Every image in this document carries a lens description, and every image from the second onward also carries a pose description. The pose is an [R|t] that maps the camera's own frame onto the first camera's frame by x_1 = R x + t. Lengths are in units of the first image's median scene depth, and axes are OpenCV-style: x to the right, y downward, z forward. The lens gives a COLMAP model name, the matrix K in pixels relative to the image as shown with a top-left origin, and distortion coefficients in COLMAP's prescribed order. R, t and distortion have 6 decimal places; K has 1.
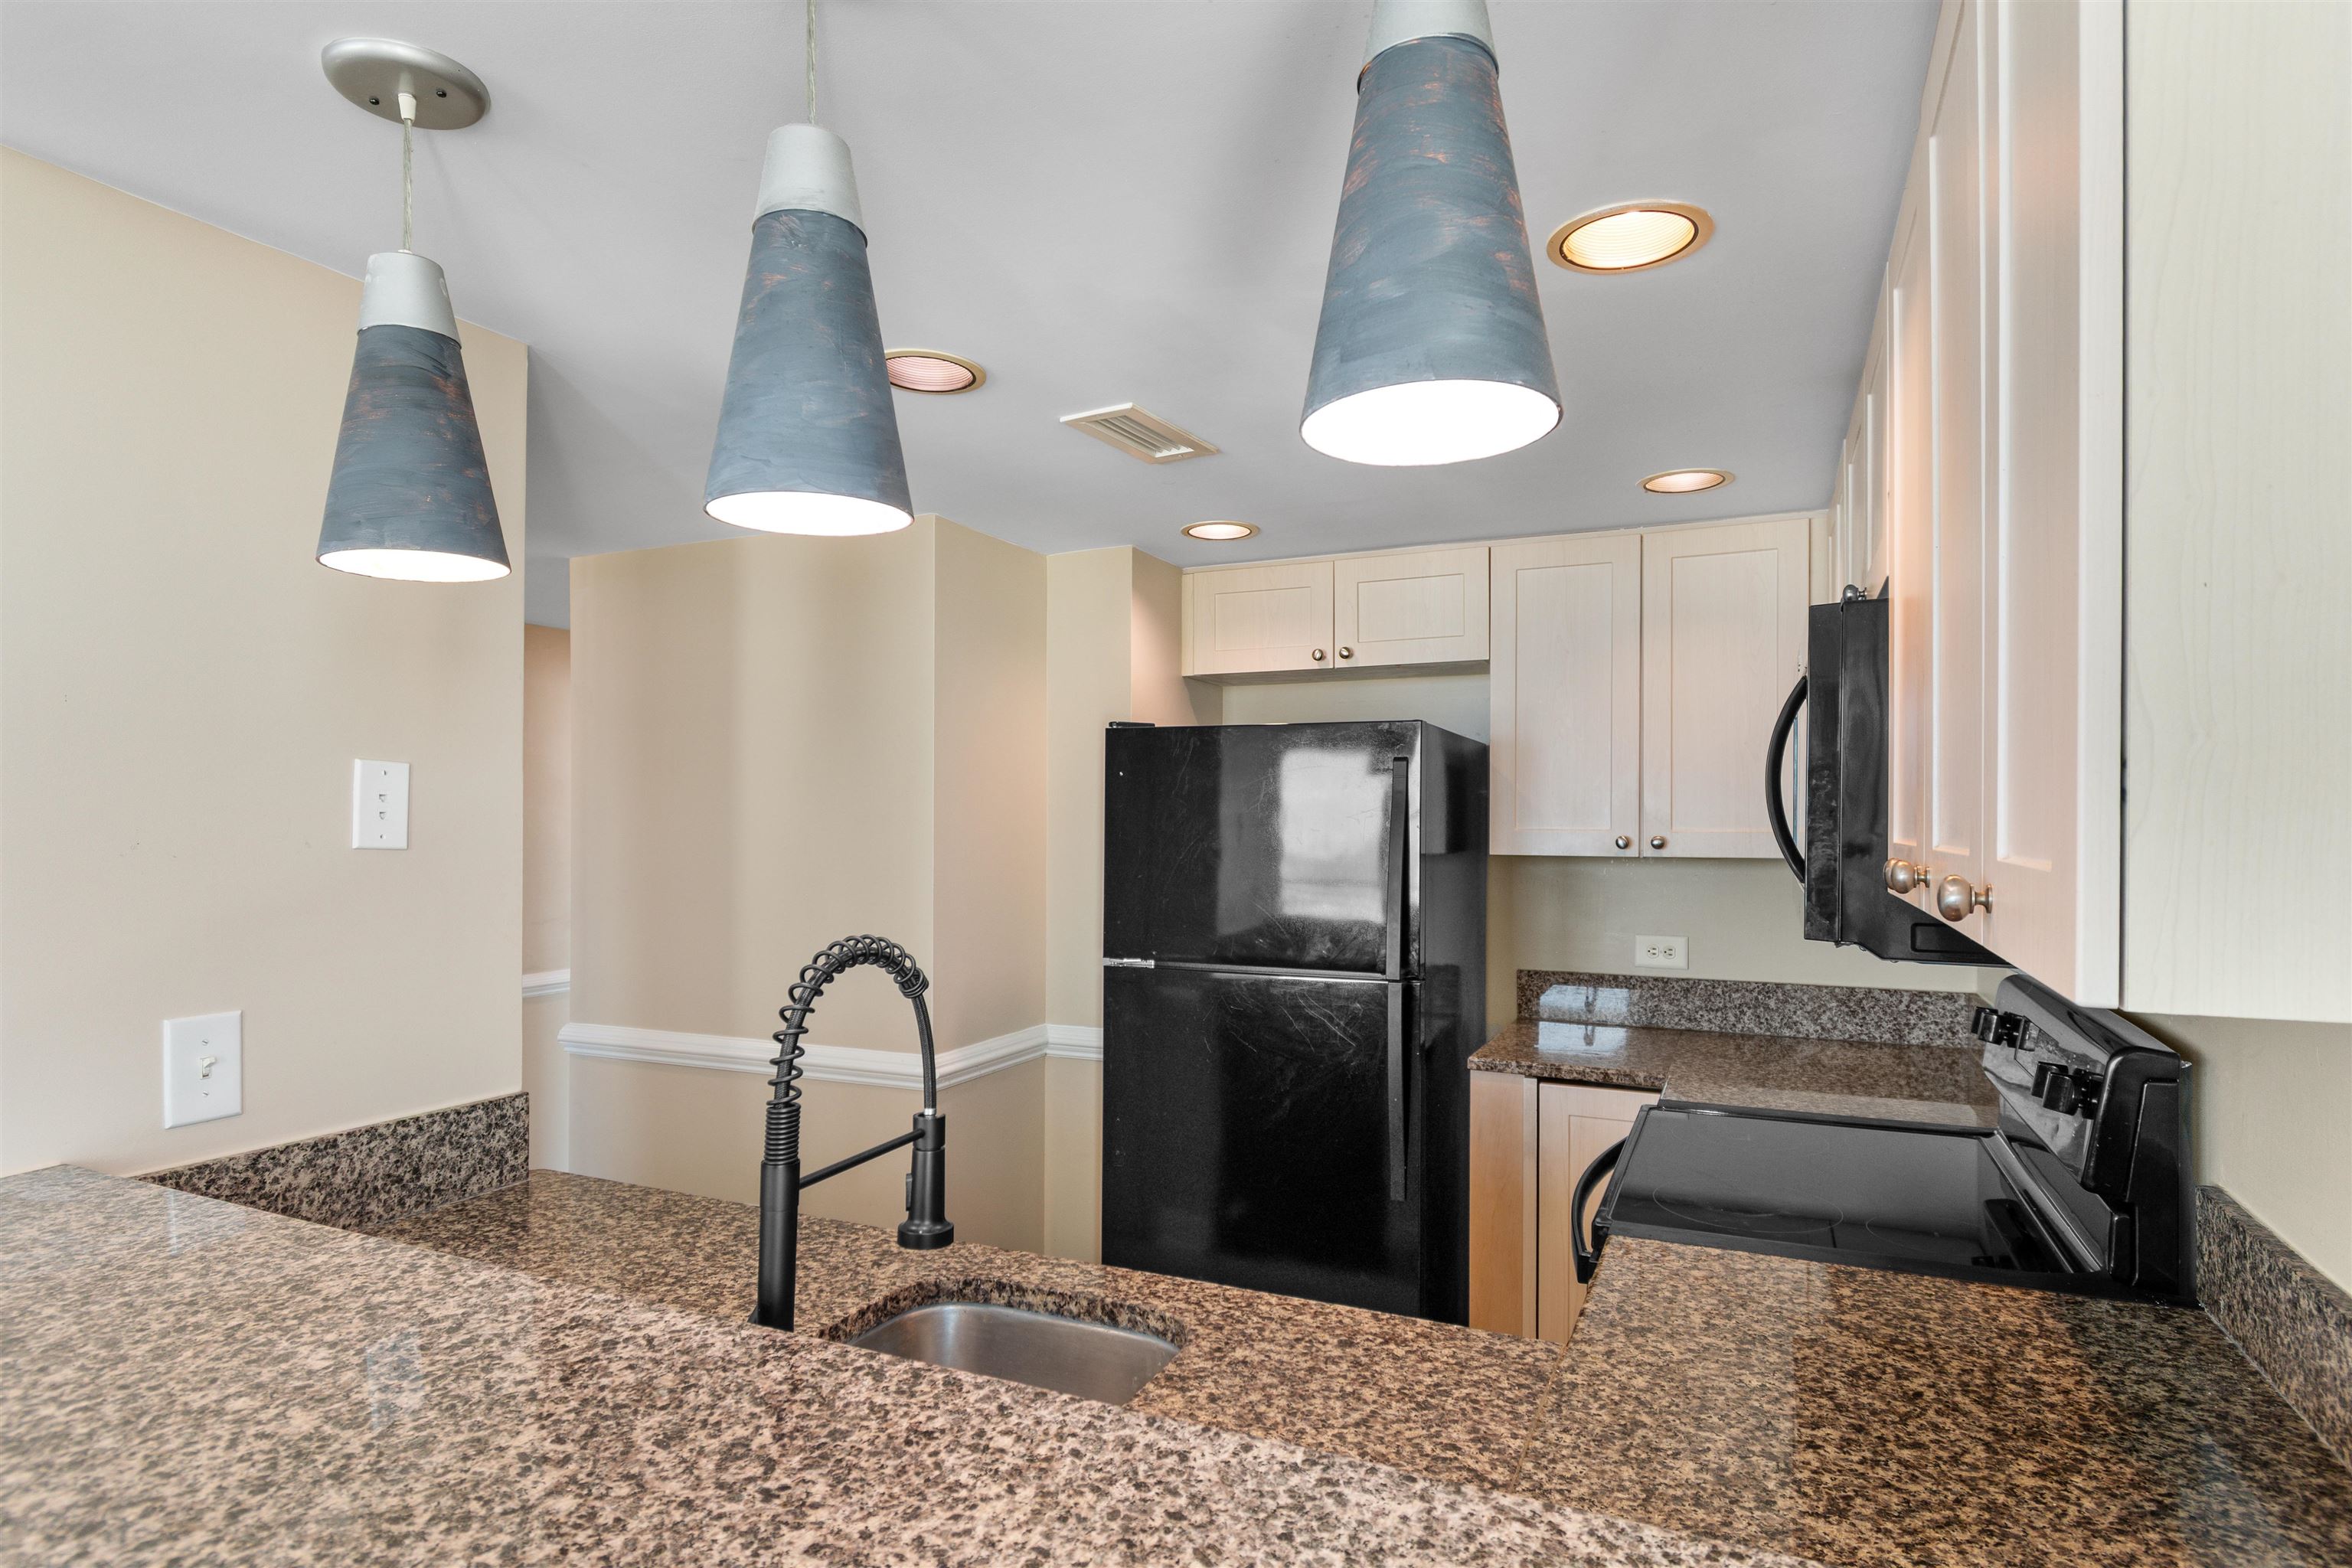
lens RADIAL K [[1253.3, 0, 1170.2], [0, 1253.3, 819.8], [0, 0, 1]] dist [-0.001570, -0.000280]
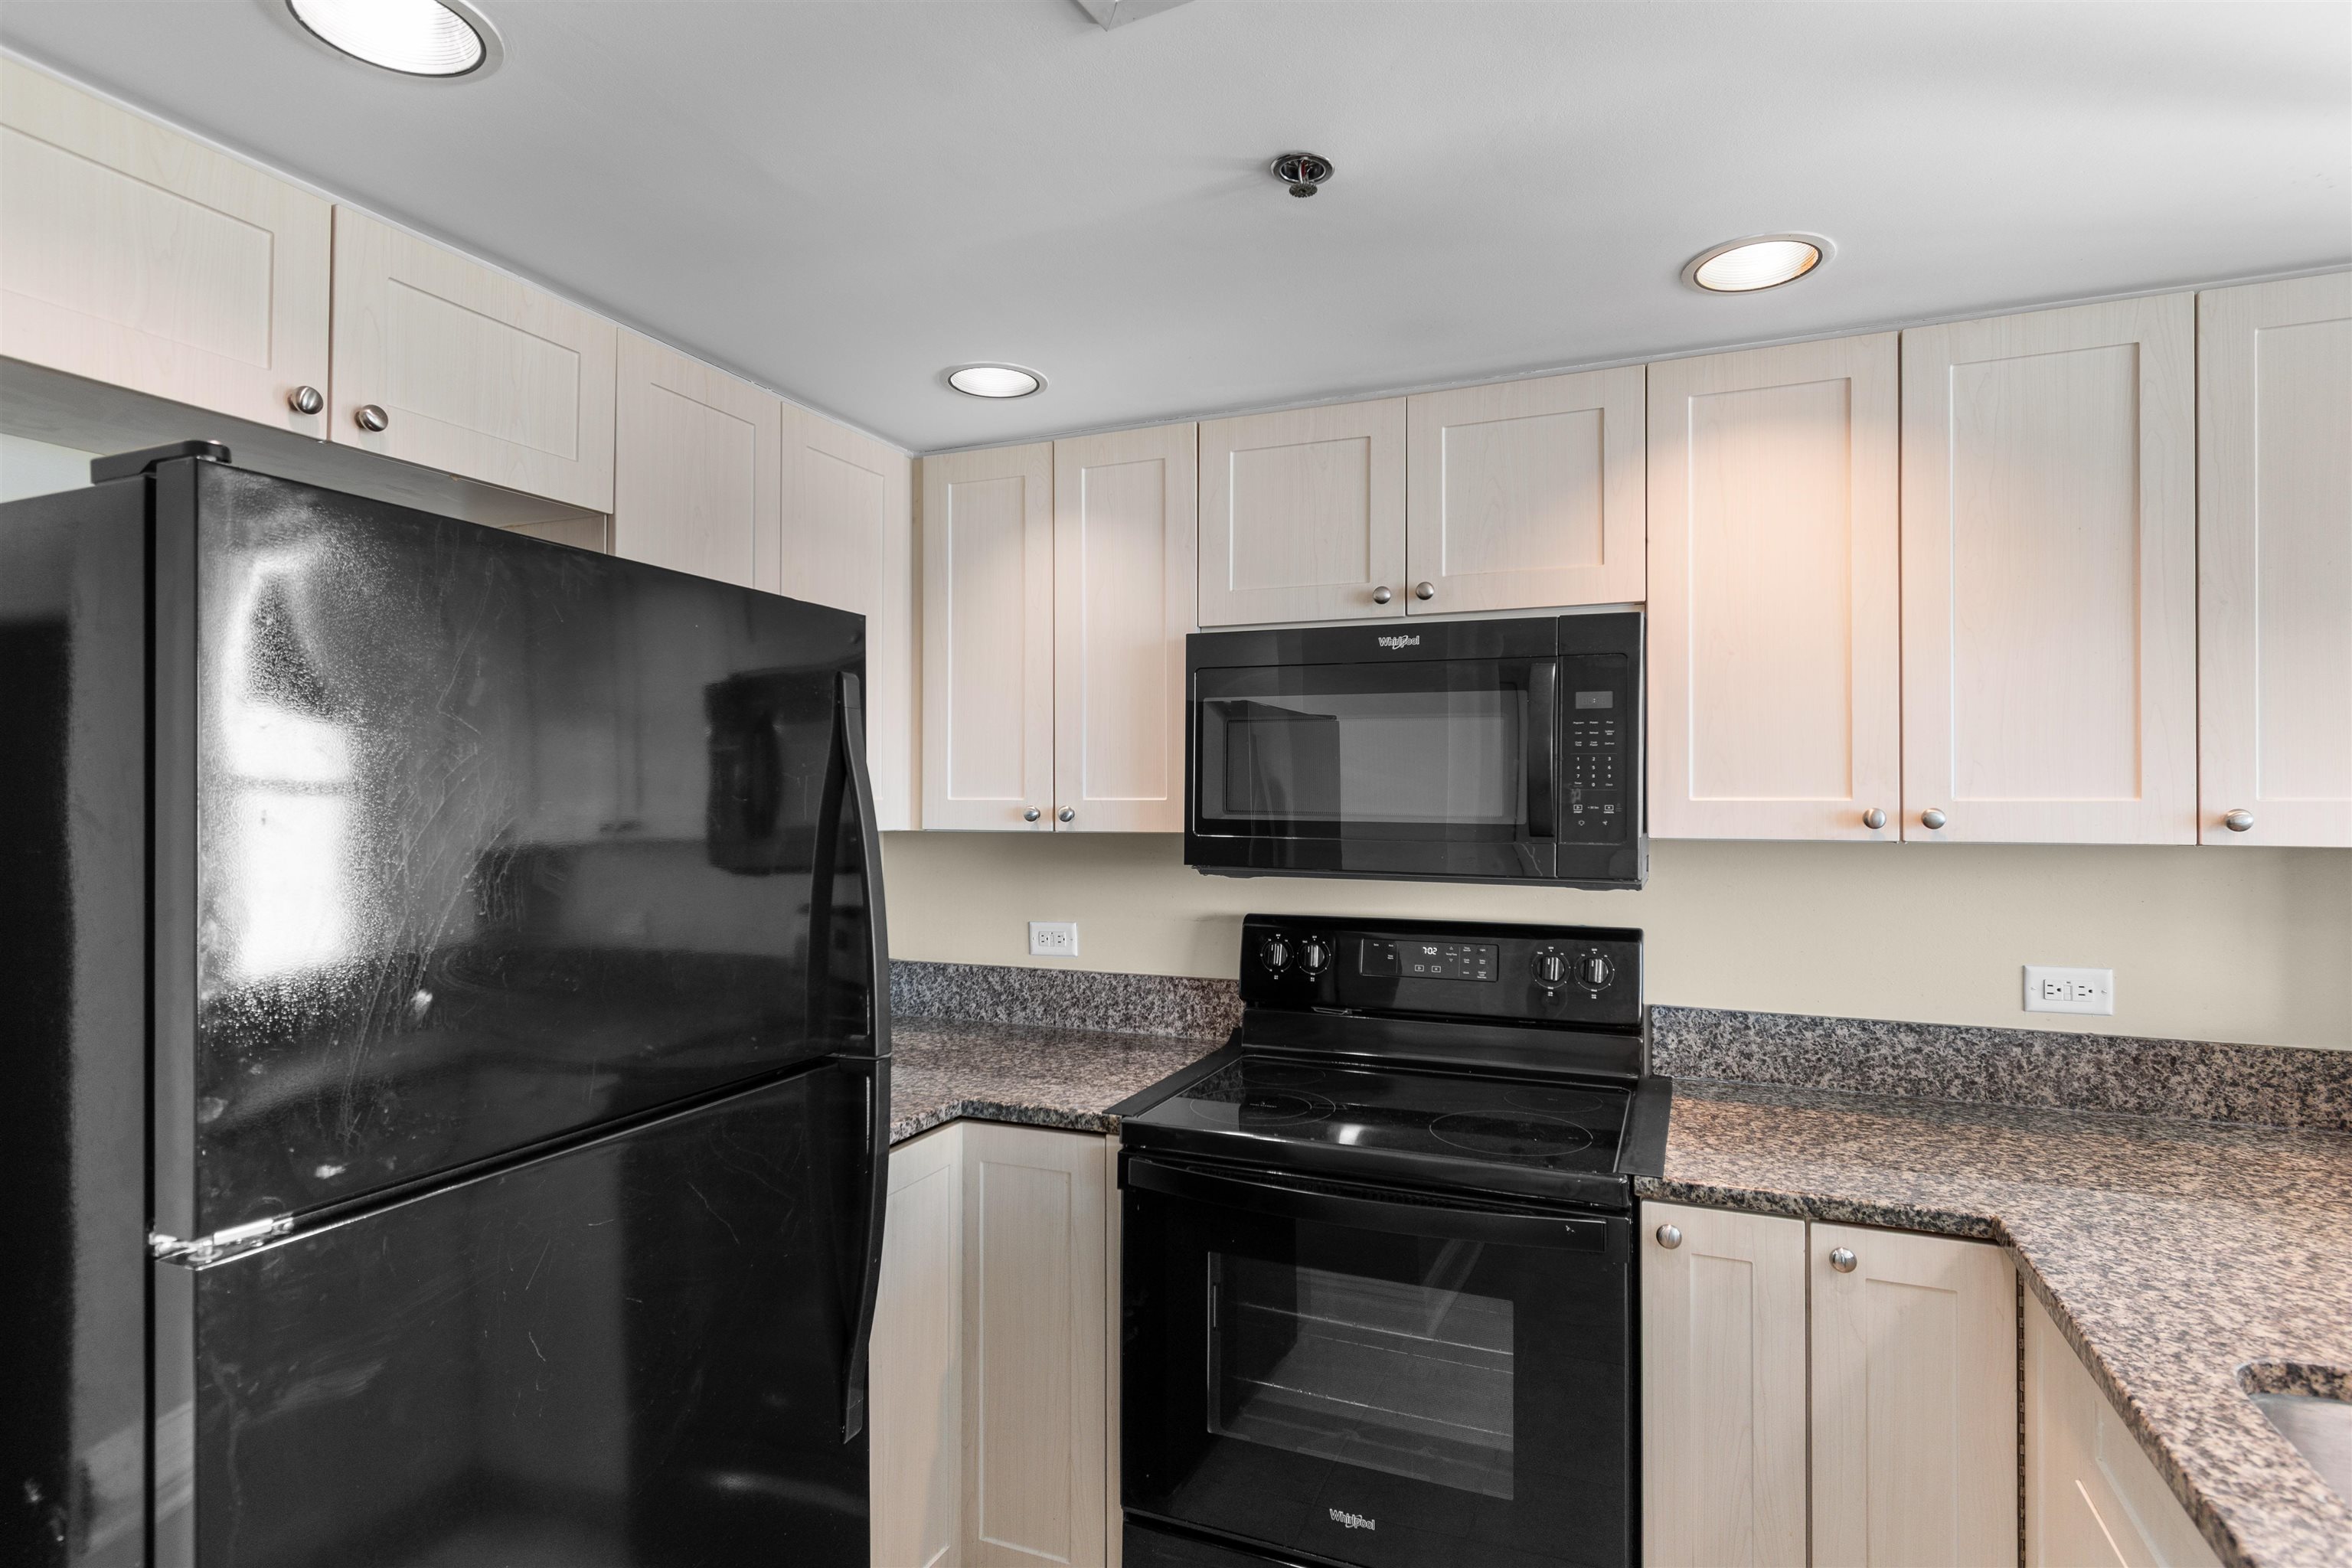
lens RADIAL K [[1209.4, 0, 1183.4], [0, 1209.4, 791.8], [0, 0, 1]] dist [0.003160, -0.002237]
pose [[-0.047616, 0.003691, 0.998859, -0.656845], [-0.000309, 0.999993, -0.003709, 0.013034], [-0.998866, -0.000486, -0.047615, 1.483415]]
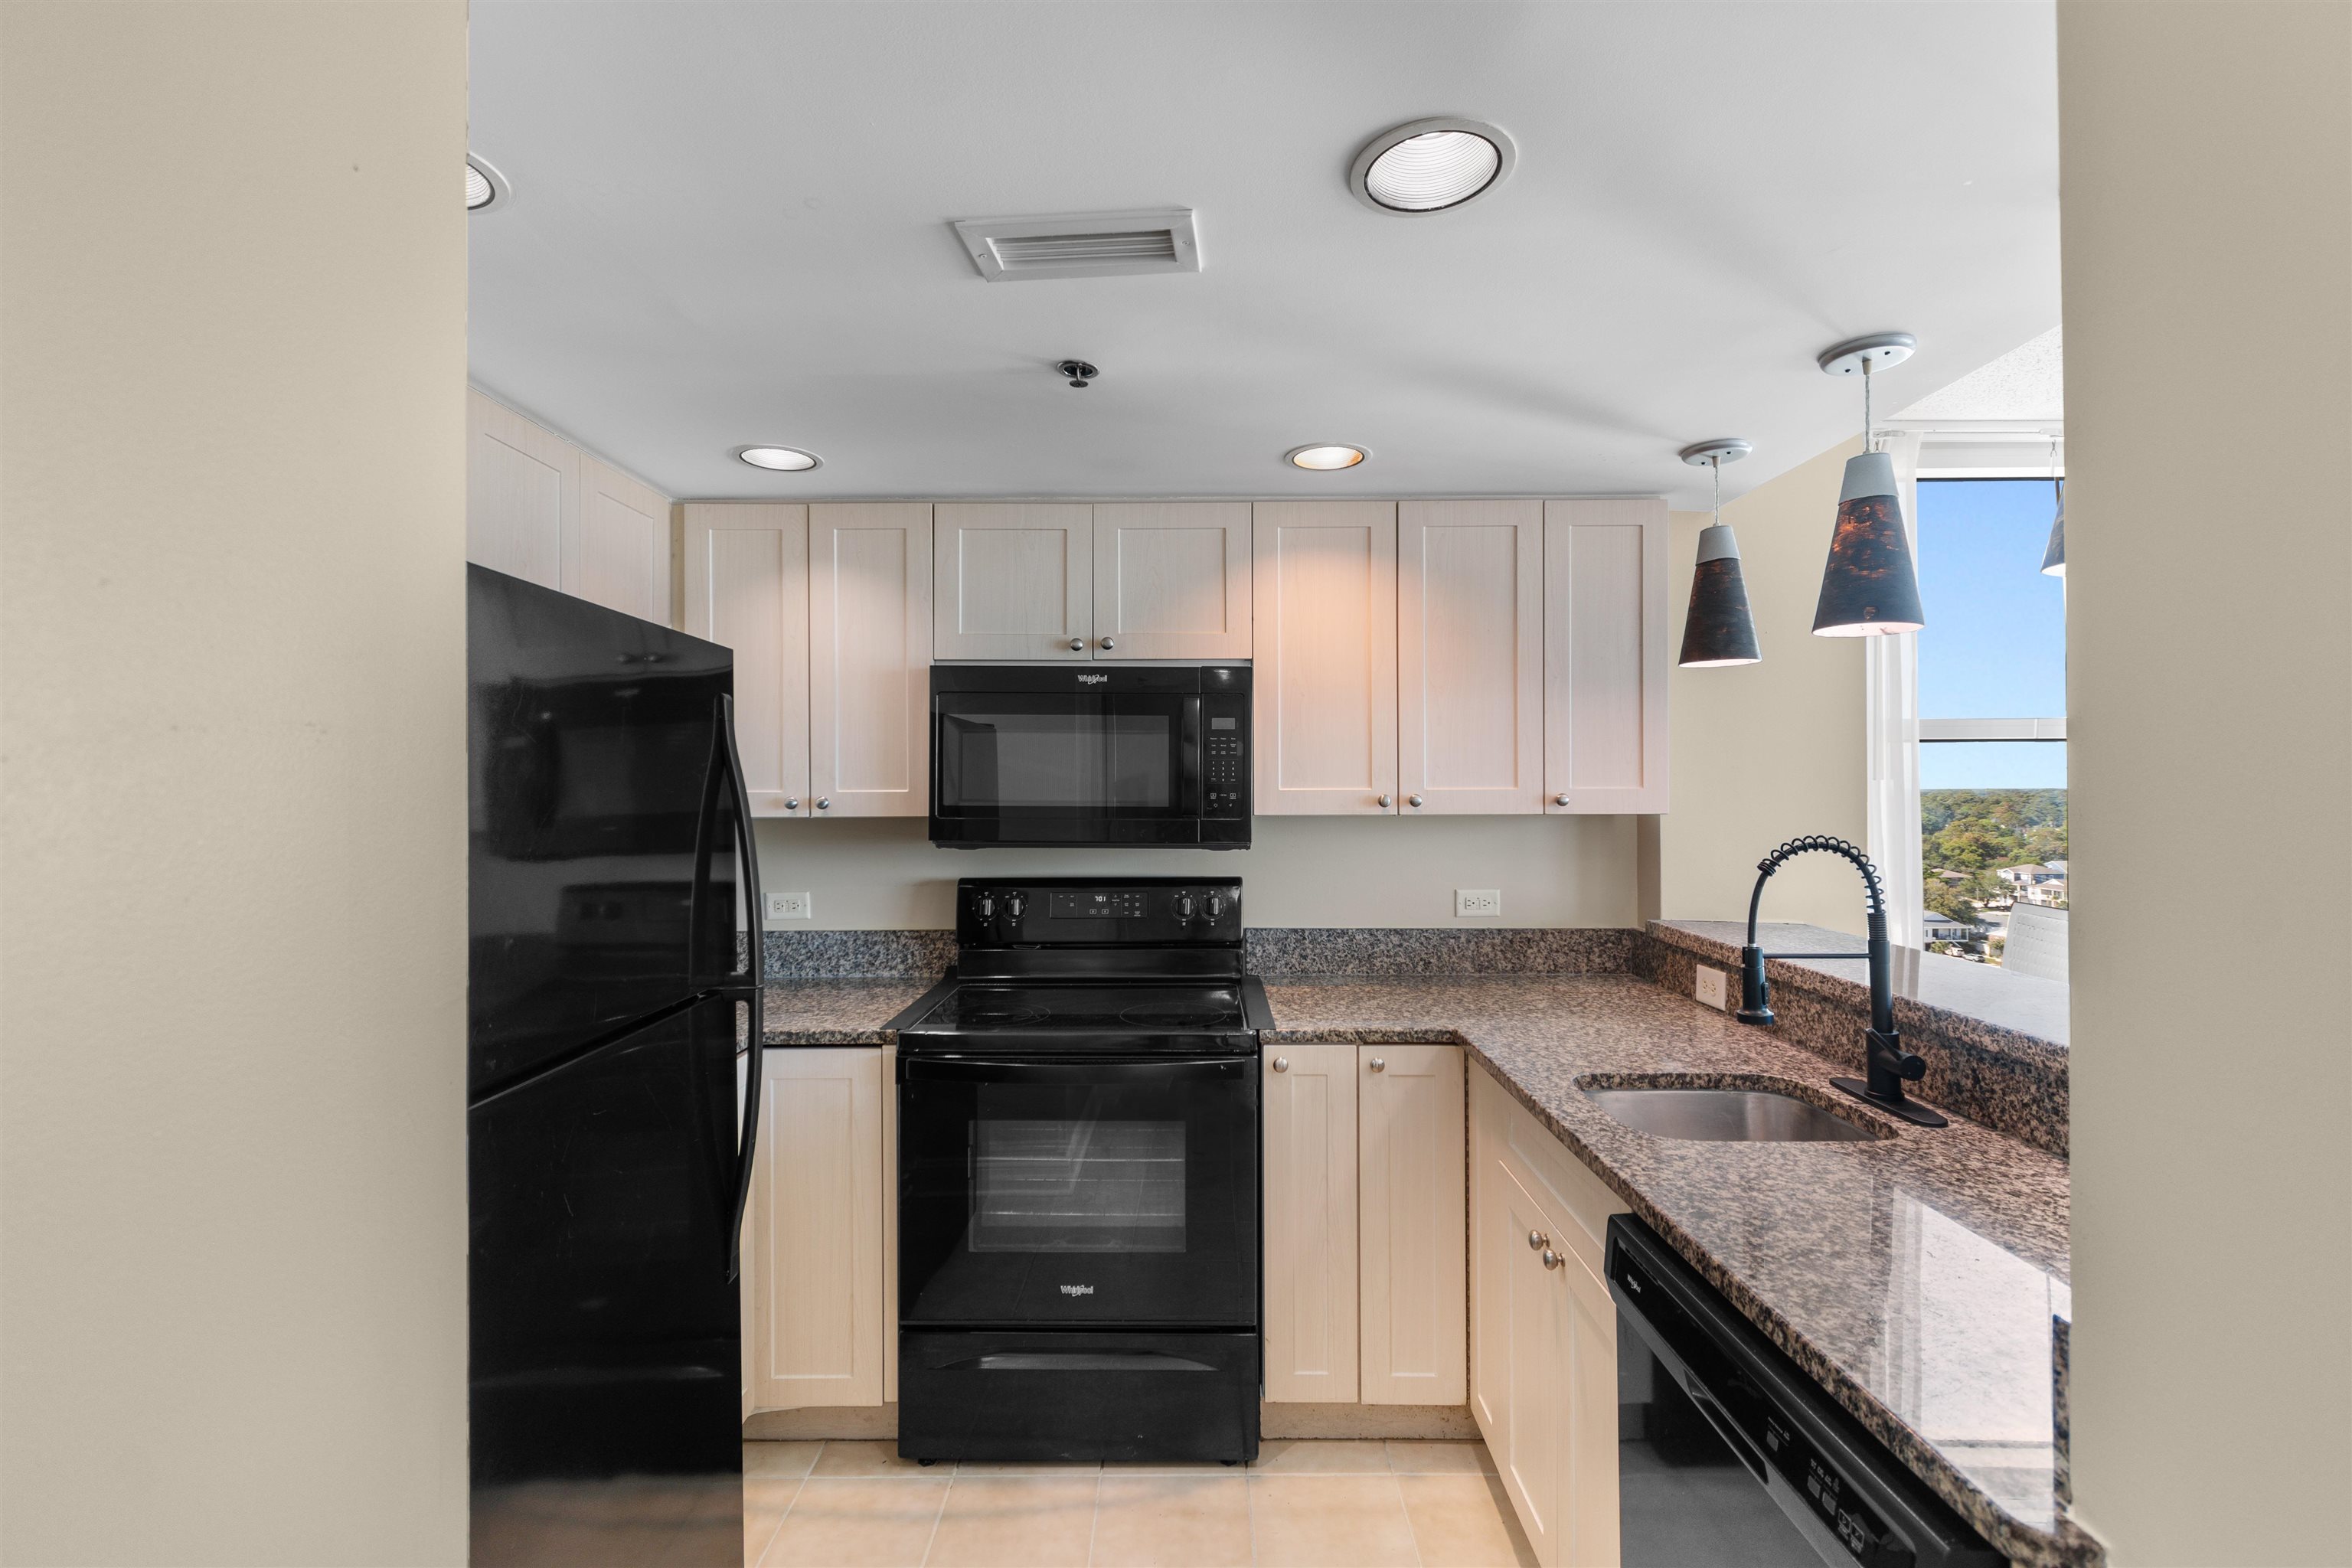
lens RADIAL K [[1044.1, 0, 1185.8], [0, 1044.1, 792.6], [0, 0, 1]] dist [0.003742, -0.004046]
pose [[-0.428158, -0.002273, 0.903701, -0.863079], [0.003019, 0.999988, 0.003945, 0.013999], [-0.903699, 0.004418, -0.428145, 1.737524]]
